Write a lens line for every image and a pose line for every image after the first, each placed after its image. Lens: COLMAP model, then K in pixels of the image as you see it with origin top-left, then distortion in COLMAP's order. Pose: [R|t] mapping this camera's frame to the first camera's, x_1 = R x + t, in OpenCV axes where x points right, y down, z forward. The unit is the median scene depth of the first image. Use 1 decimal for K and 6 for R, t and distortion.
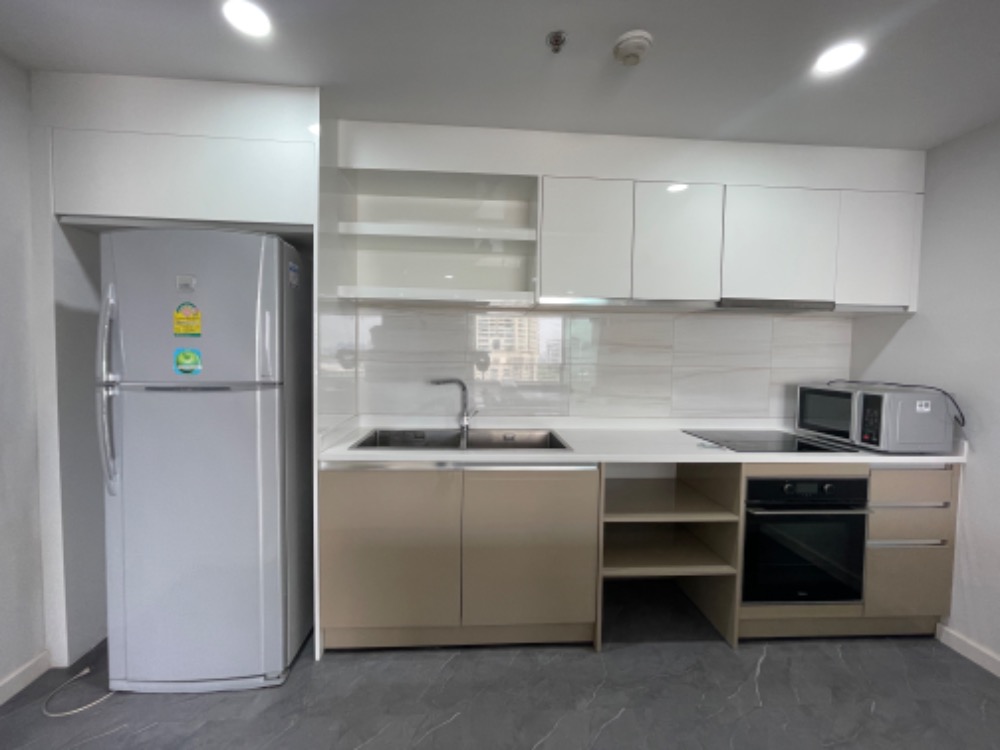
lens RADIAL K [[405.7, 0, 500.0], [0, 405.7, 375.0], [0, 0, 1]] dist [-0.000404, -0.000099]
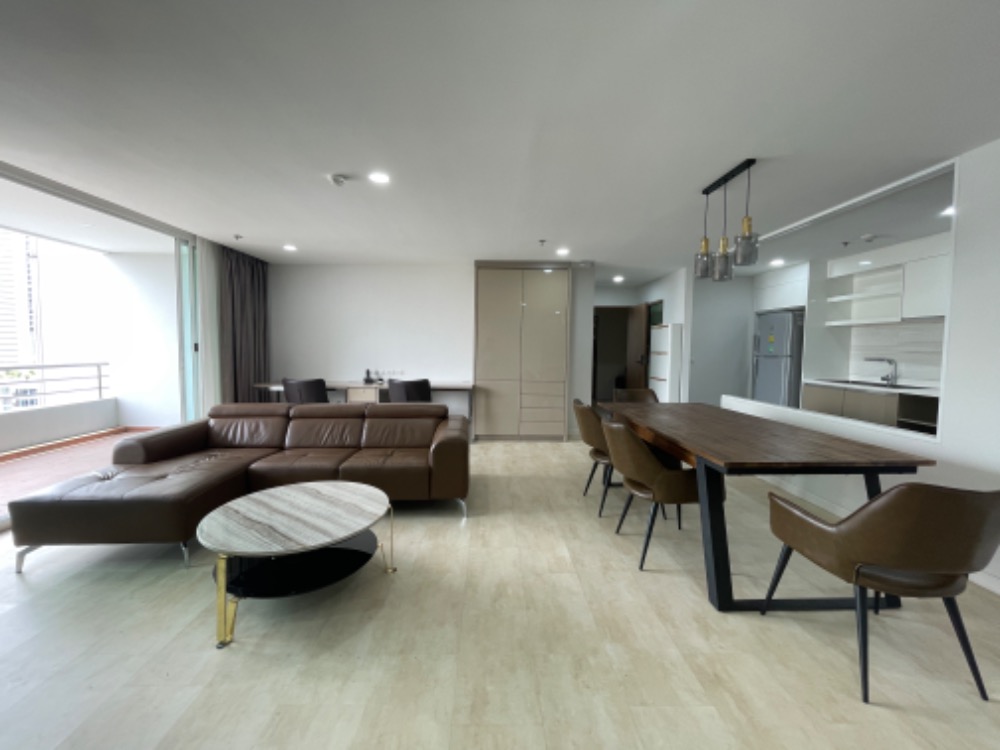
lens RADIAL K [[405.7, 0, 500.0], [0, 405.7, 375.0], [0, 0, 1]] dist [-0.000404, -0.000099]
pose [[-0.017809, 0.036220, -0.999185, 2.818787], [-0.066760, 0.997070, 0.037333, 0.211806], [0.997610, 0.067370, -0.015339, -1.302697]]
